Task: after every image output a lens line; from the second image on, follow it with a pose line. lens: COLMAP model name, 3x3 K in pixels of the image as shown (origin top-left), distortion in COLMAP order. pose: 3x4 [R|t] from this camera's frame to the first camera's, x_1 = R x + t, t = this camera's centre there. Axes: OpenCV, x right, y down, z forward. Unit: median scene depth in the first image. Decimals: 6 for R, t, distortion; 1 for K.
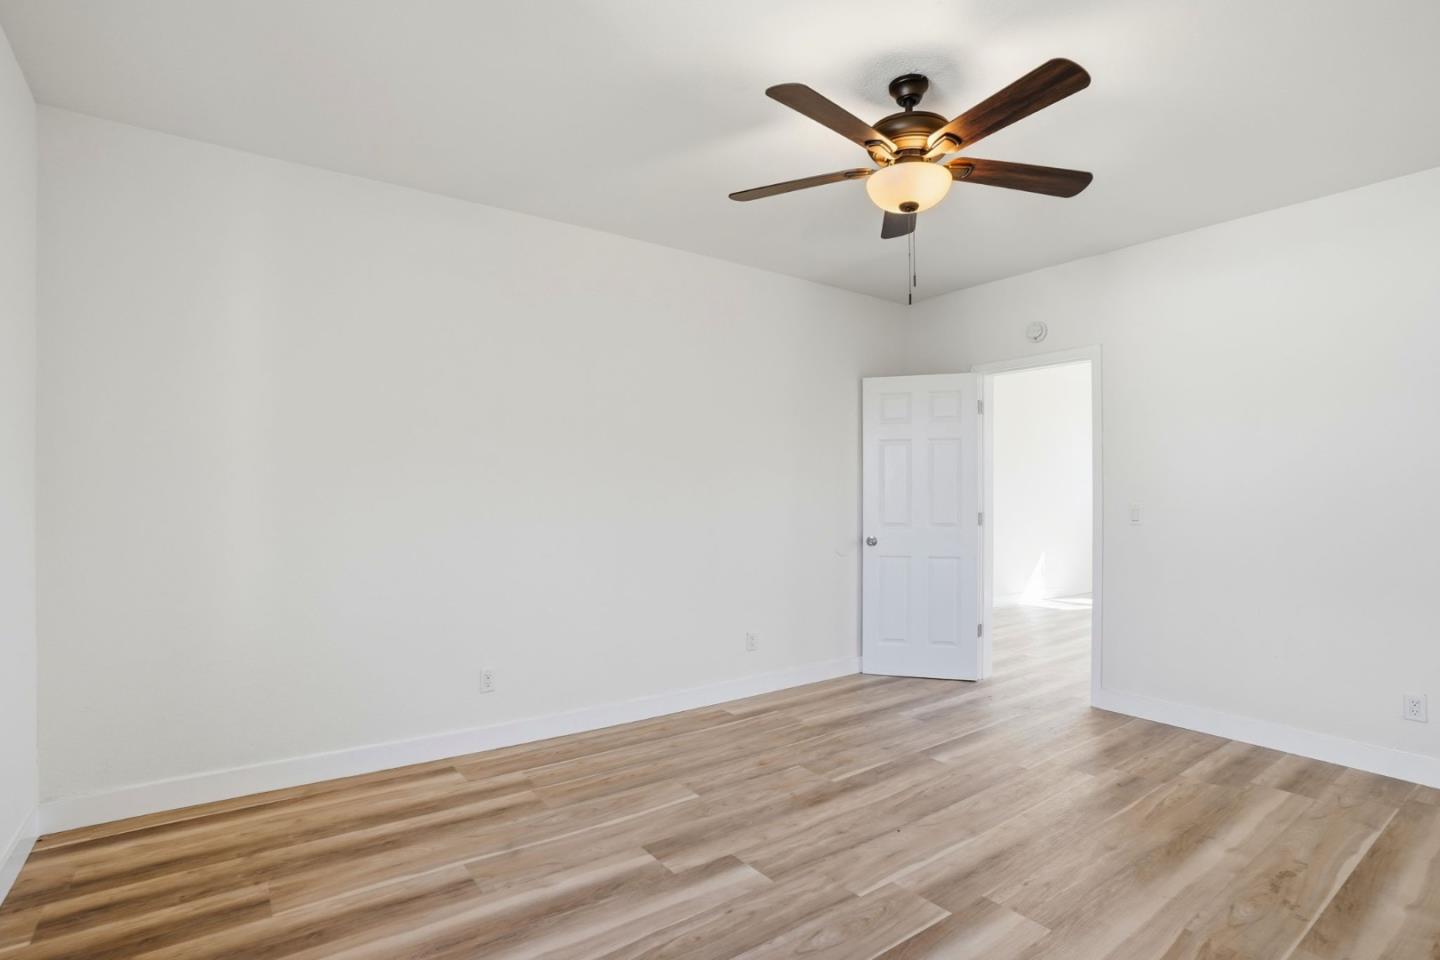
lens RADIAL K [[711.0, 0, 727.8], [0, 711.0, 503.0], [0, 0, 1]] dist [-0.064752, 0.029891]
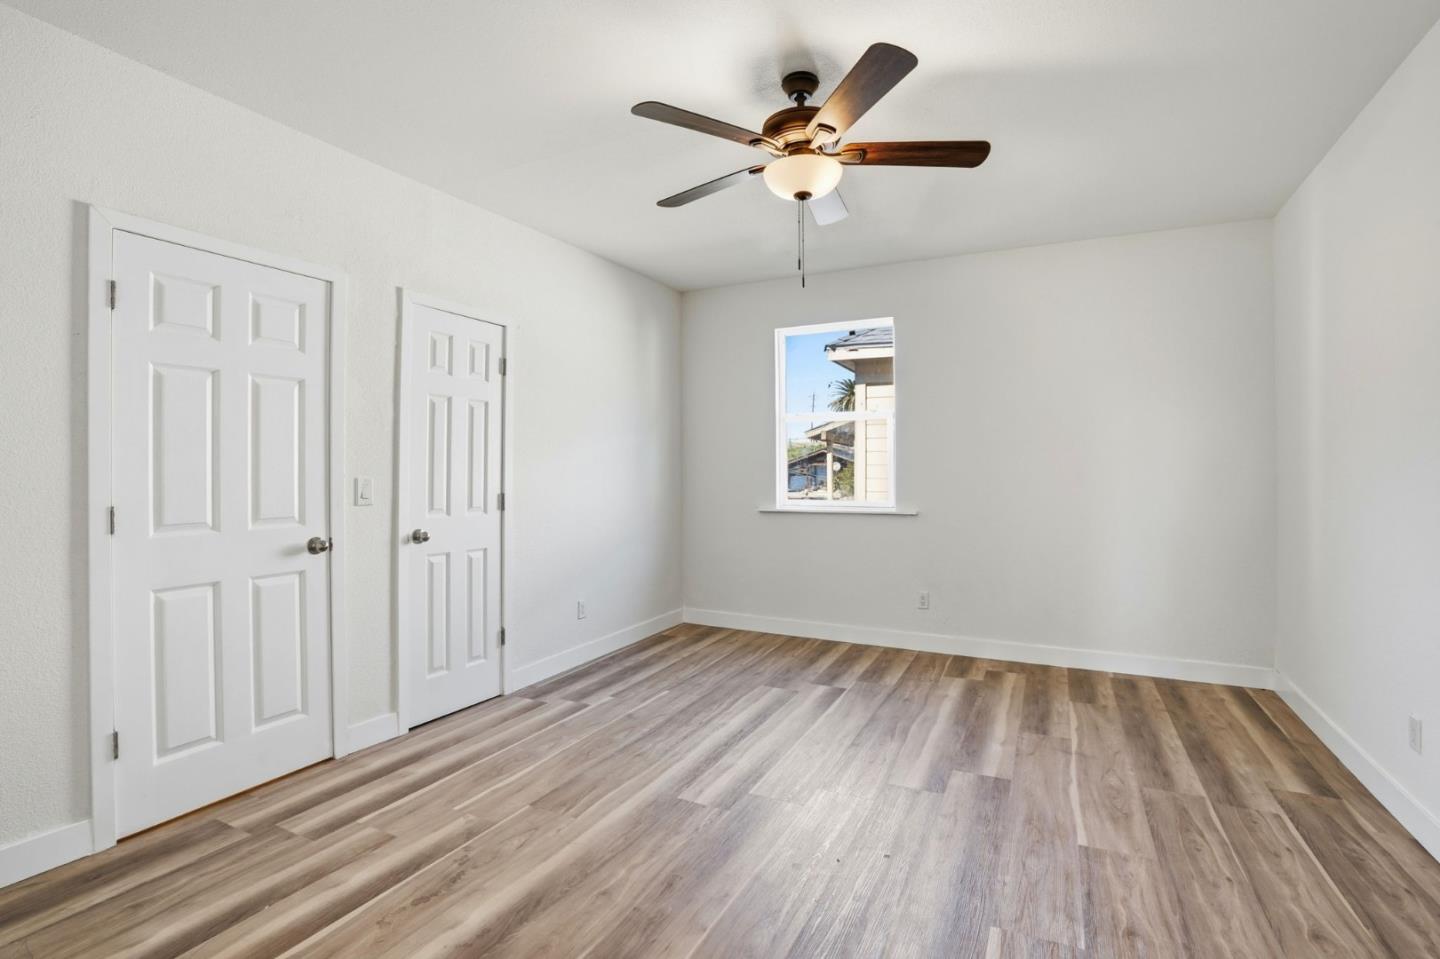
lens RADIAL K [[685.5, 0, 717.6], [0, 685.5, 486.0], [0, 0, 1]] dist [-0.076678, 0.033106]
pose [[-0.896173, 0.007222, -0.443645, 0.700028], [-0.005299, 0.999622, 0.026977, -0.009318], [0.443672, 0.026527, -0.895796, 1.575798]]
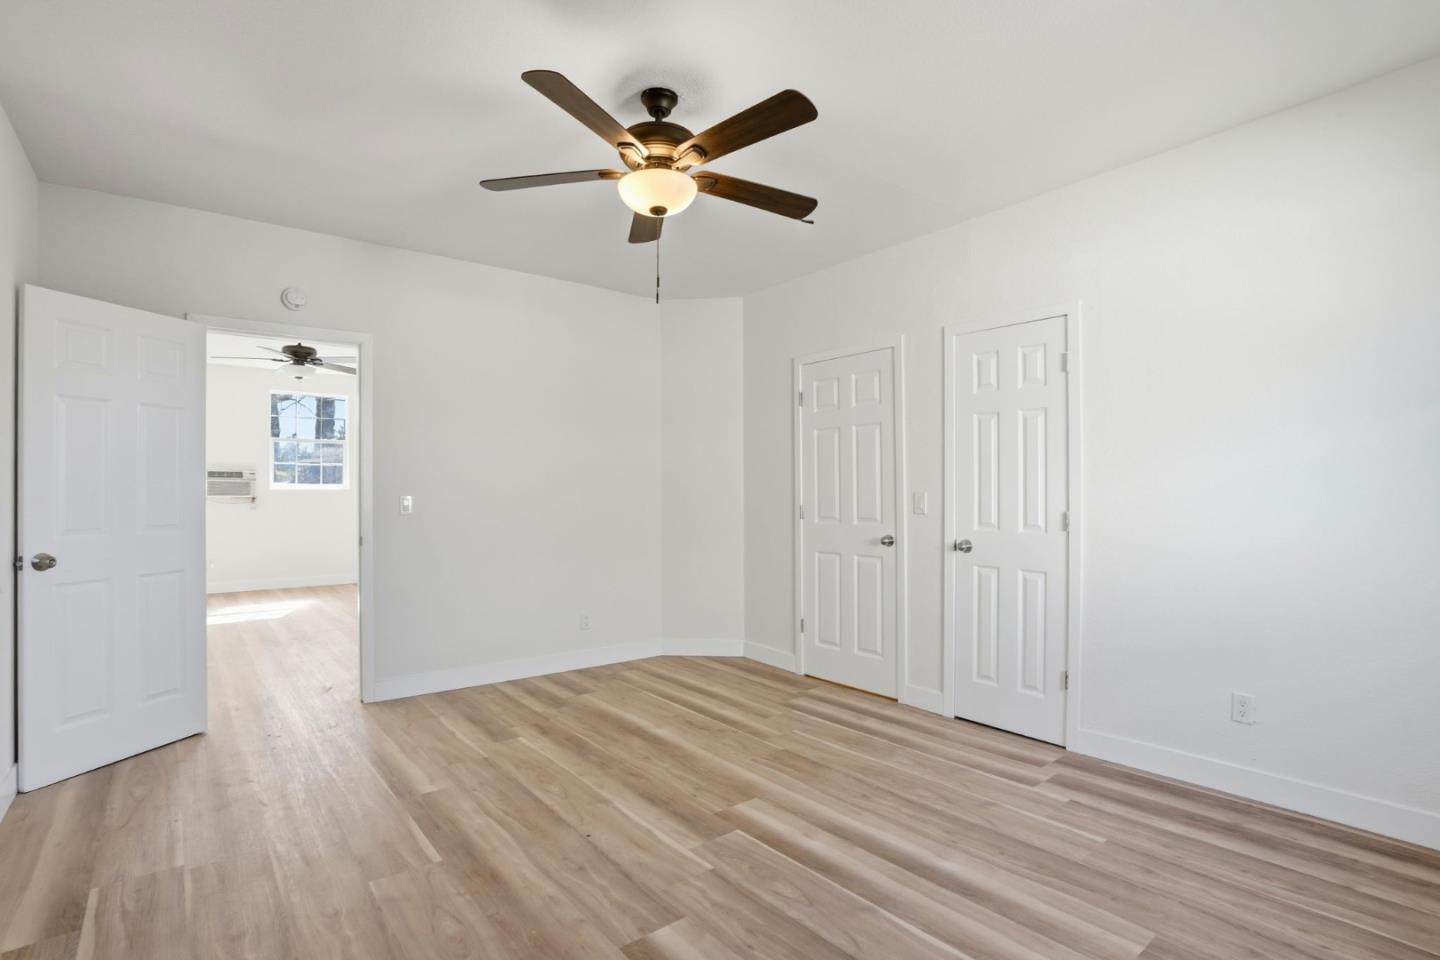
lens RADIAL K [[696.1, 0, 712.9], [0, 696.1, 485.9], [0, 0, 1]] dist [-0.078440, 0.030654]
pose [[-0.023949, 0.004365, 0.999704, -0.658755], [0.011681, 0.999923, -0.004086, -0.002653], [-0.999645, 0.011579, -0.023998, 0.806330]]
